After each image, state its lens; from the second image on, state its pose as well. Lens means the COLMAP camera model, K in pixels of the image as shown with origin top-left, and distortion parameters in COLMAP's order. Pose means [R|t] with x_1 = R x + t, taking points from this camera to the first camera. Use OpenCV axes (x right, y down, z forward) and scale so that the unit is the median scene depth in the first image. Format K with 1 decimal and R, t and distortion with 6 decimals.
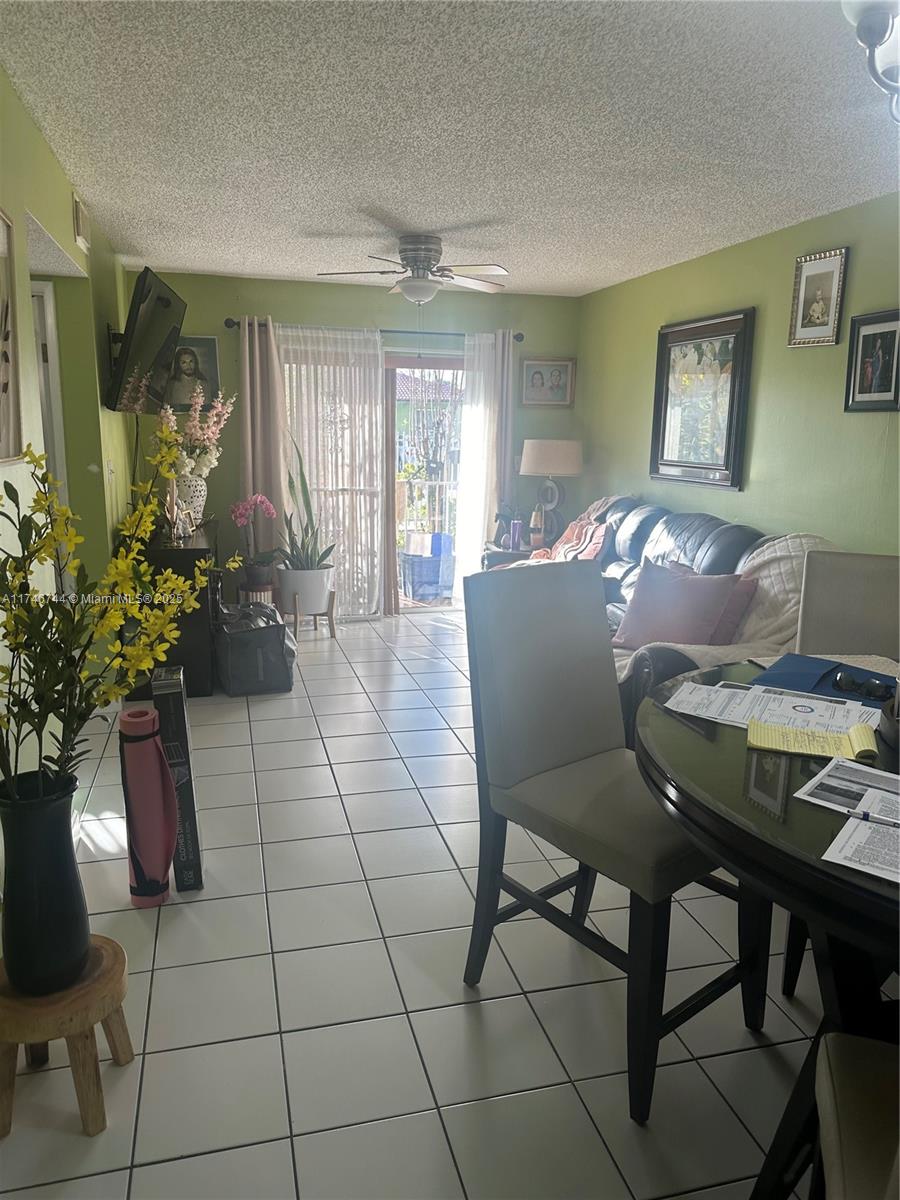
lens RADIAL K [[853.8, 0, 448.9], [0, 853.8, 599.2], [0, 0, 1]] dist [0.024727, -0.026873]
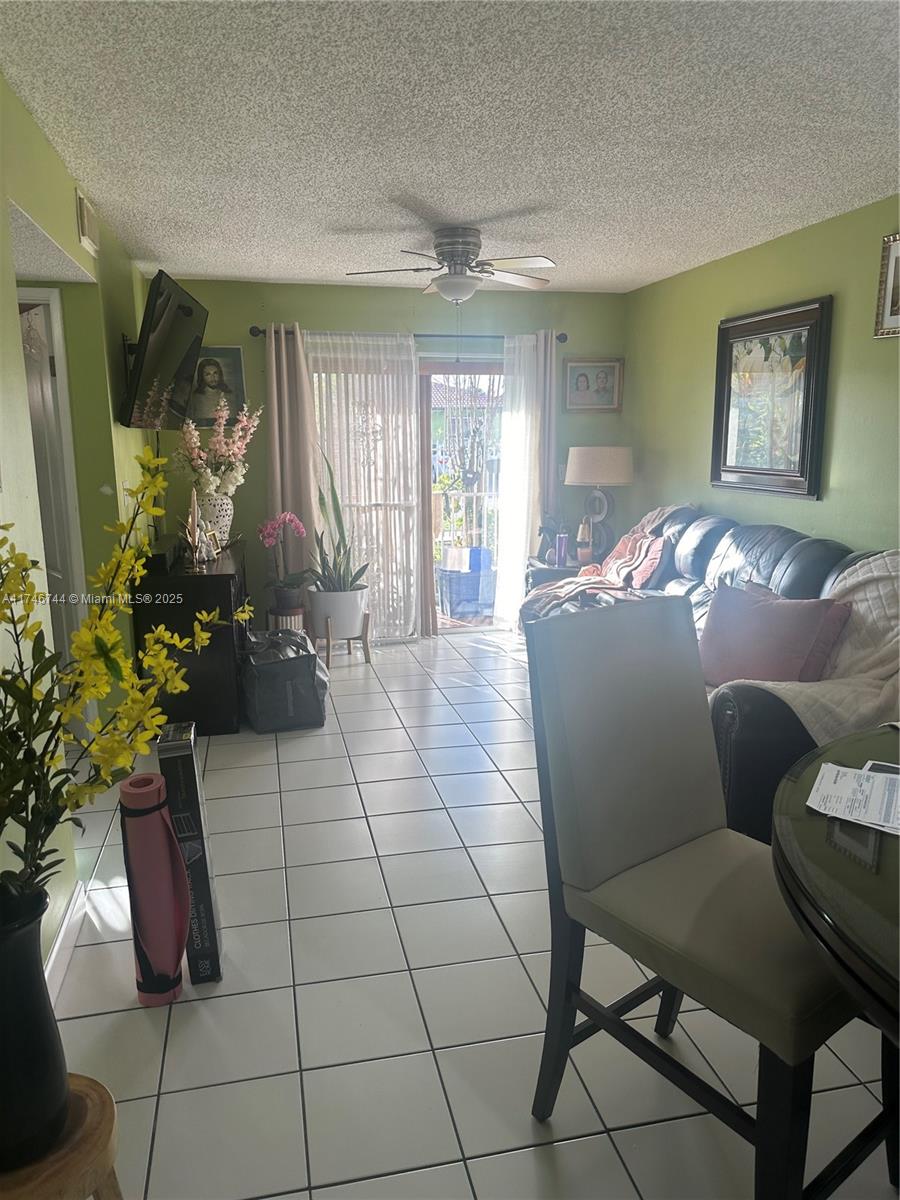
lens RADIAL K [[853.8, 0, 447.5], [0, 853.8, 600.3], [0, 0, 1]] dist [0.024727, -0.026873]
pose [[0.999010, -0.014640, -0.042015, -0.012860], [0.014322, 0.999867, -0.007844, -0.023681], [0.042124, 0.007234, 0.999086, 0.103513]]
